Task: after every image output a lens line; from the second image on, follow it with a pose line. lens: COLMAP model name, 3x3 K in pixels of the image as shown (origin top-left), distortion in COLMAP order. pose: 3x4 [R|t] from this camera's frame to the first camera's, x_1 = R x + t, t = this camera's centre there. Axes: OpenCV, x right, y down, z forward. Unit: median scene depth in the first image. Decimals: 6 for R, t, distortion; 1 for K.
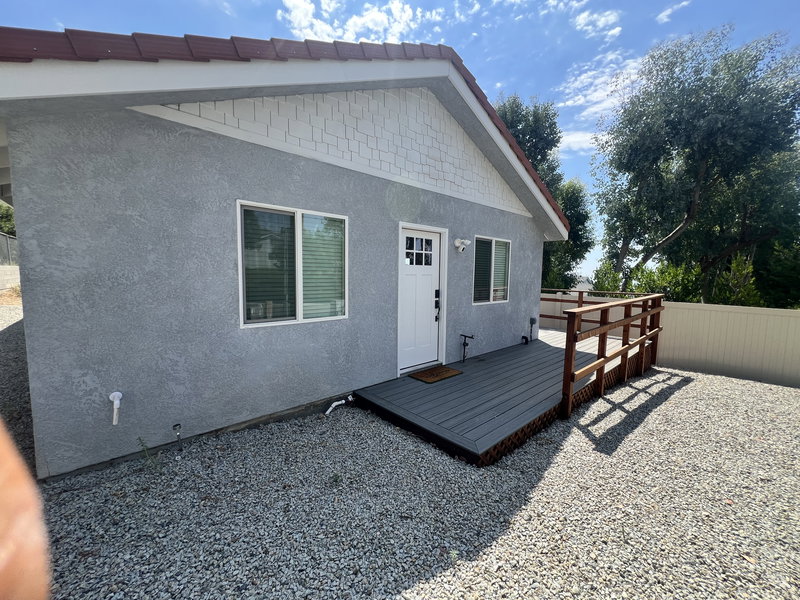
lens RADIAL K [[320.2, 0, 398.1], [0, 320.2, 303.7], [0, 0, 1]] dist [-0.004363, 0.000303]
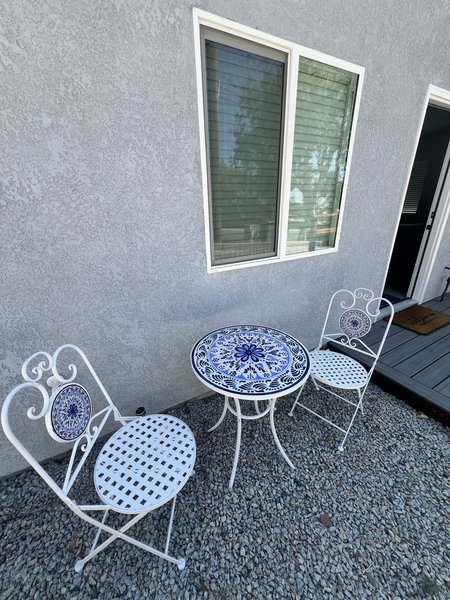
lens RADIAL K [[240.1, 0, 225.2], [0, 240.1, 301.6], [0, 0, 1]] dist [-0.004363, 0.000303]
pose [[0.969378, 0.048336, -0.240768, -0.268331], [0.023361, 0.957840, 0.286350, -0.006102], [0.244459, -0.283207, 0.927380, 0.426332]]
